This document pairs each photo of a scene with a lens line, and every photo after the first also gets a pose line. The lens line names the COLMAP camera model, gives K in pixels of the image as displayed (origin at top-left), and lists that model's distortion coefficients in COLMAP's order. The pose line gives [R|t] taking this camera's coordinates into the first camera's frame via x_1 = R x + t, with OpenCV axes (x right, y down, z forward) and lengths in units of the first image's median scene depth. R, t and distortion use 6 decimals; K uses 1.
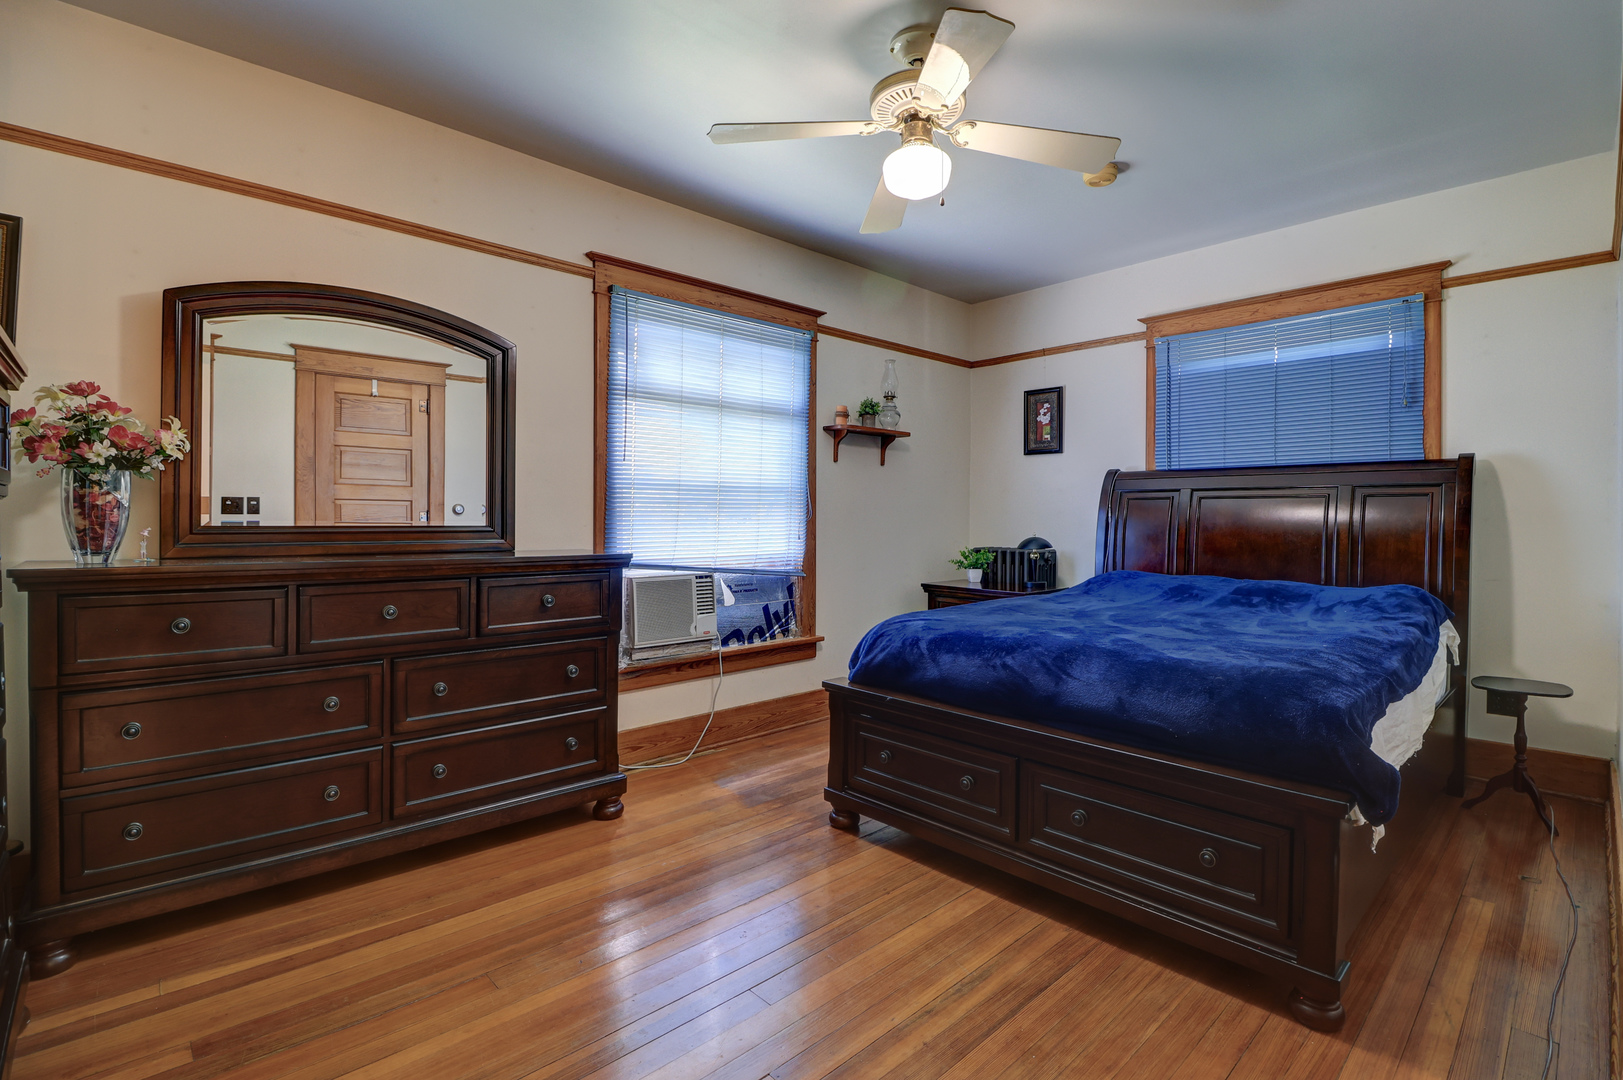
lens RADIAL K [[747.3, 0, 815.7], [0, 747.3, 519.3], [0, 0, 1]] dist [0.001965, -0.013626]
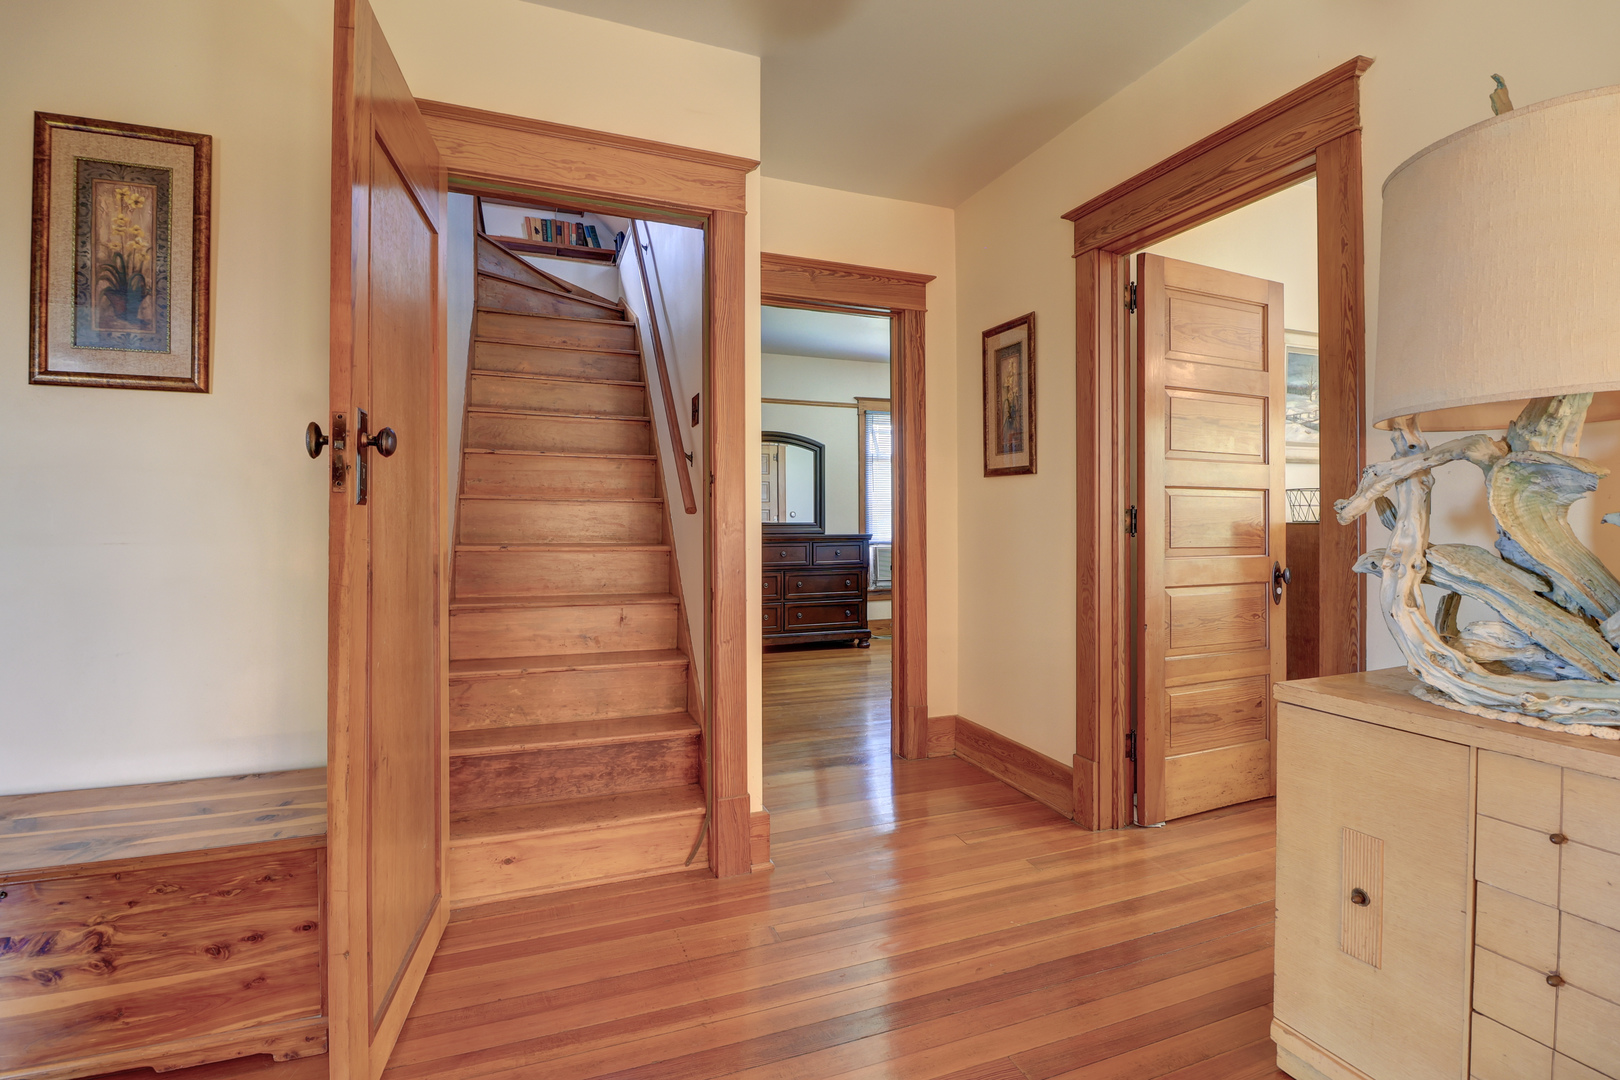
lens RADIAL K [[745.9, 0, 814.2], [0, 745.9, 519.3], [0, 0, 1]] dist [0.001965, -0.013626]
pose [[0.932323, -0.003285, -0.361613, 0.412526], [0.002677, 0.999994, -0.002184, 0.005826], [0.361618, 0.001069, 0.932326, -1.198639]]
